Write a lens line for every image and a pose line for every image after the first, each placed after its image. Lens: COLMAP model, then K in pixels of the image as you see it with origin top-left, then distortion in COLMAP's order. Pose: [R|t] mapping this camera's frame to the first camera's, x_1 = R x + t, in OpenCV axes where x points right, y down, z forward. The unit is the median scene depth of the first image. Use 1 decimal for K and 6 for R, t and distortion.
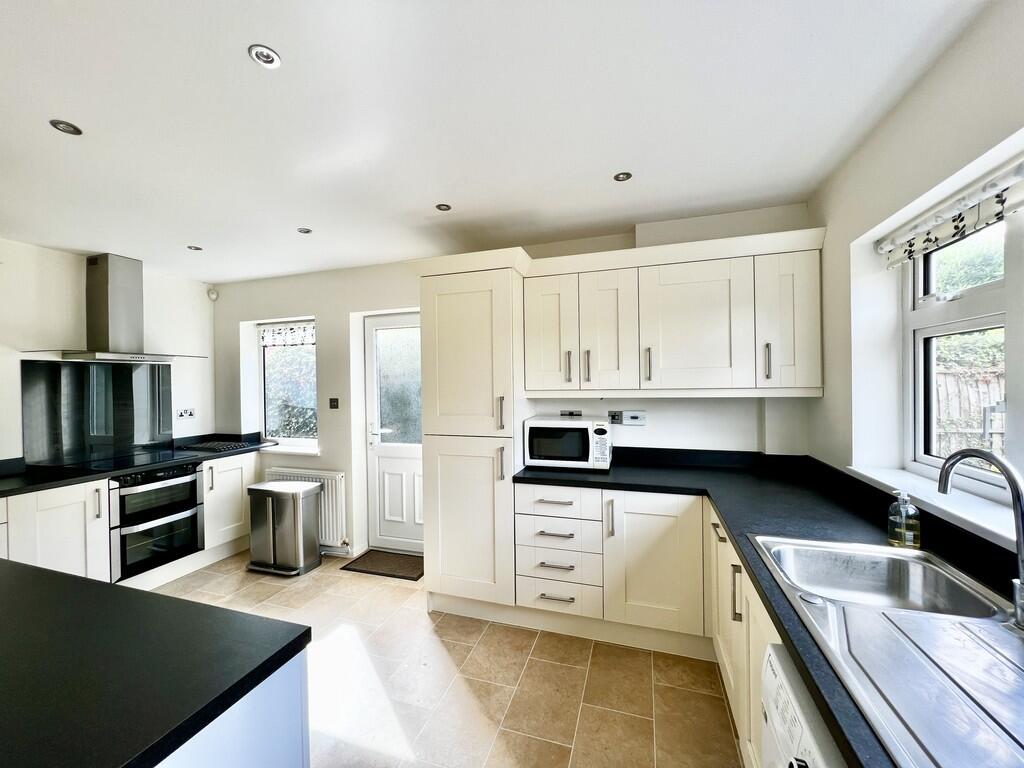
lens RADIAL K [[409.9, 0, 512.0], [0, 409.9, 384.0], [0, 0, 1]] dist [-0.001650, -0.000282]
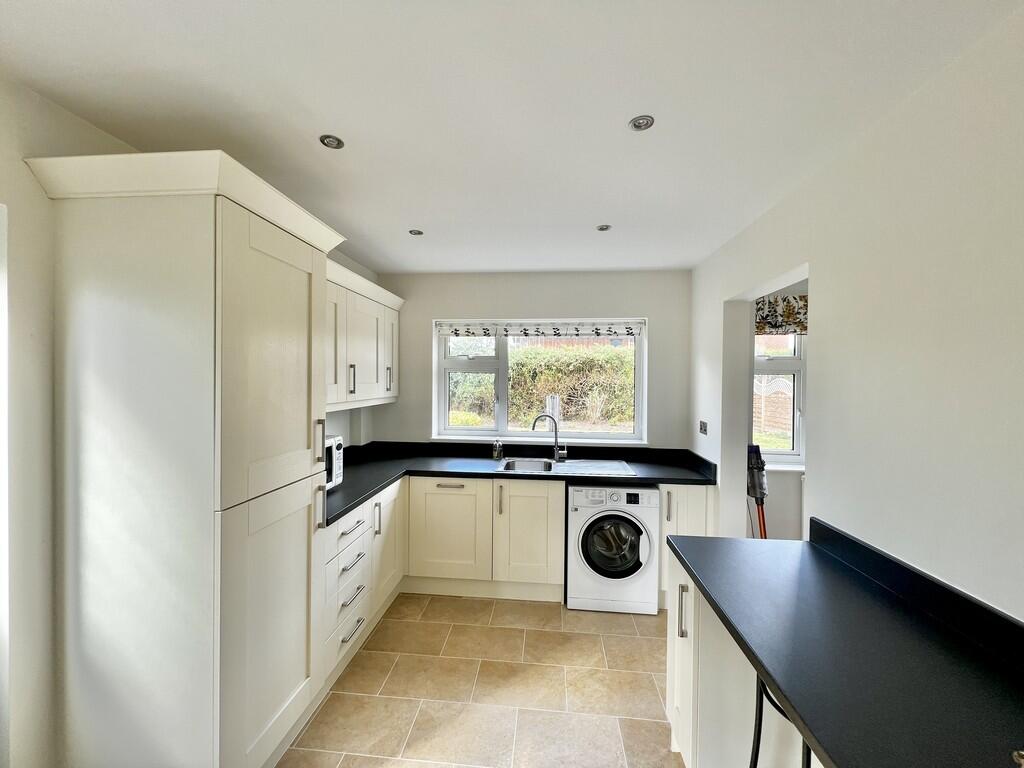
lens RADIAL K [[409.9, 0, 512.0], [0, 409.9, 384.0], [0, 0, 1]] dist [-0.001650, -0.000282]
pose [[-0.225089, -0.000466, 0.974338, -0.644331], [-0.003291, 0.999995, -0.000282, -0.027853], [-0.974333, -0.003270, -0.225089, 0.631329]]
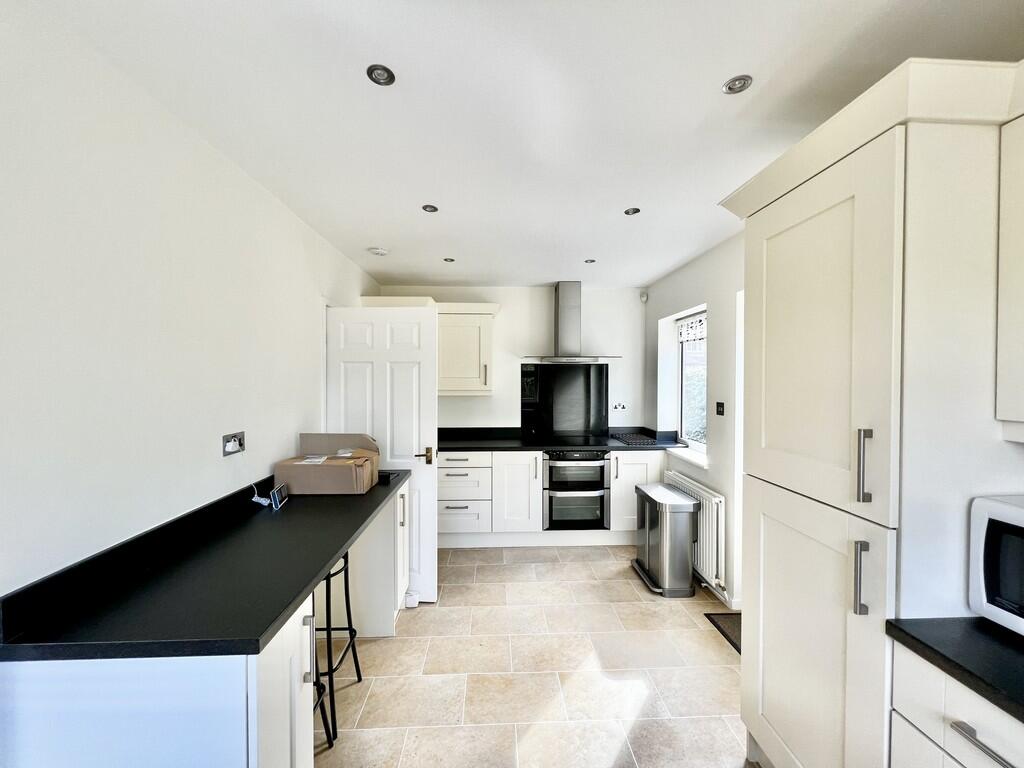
lens RADIAL K [[409.9, 0, 512.0], [0, 409.9, 384.0], [0, 0, 1]] dist [-0.001650, -0.000282]
pose [[0.344300, 0.027649, -0.938452, 0.197780], [-0.008728, 0.999617, 0.026249, -0.020385], [0.938819, -0.000847, 0.344410, 0.371431]]
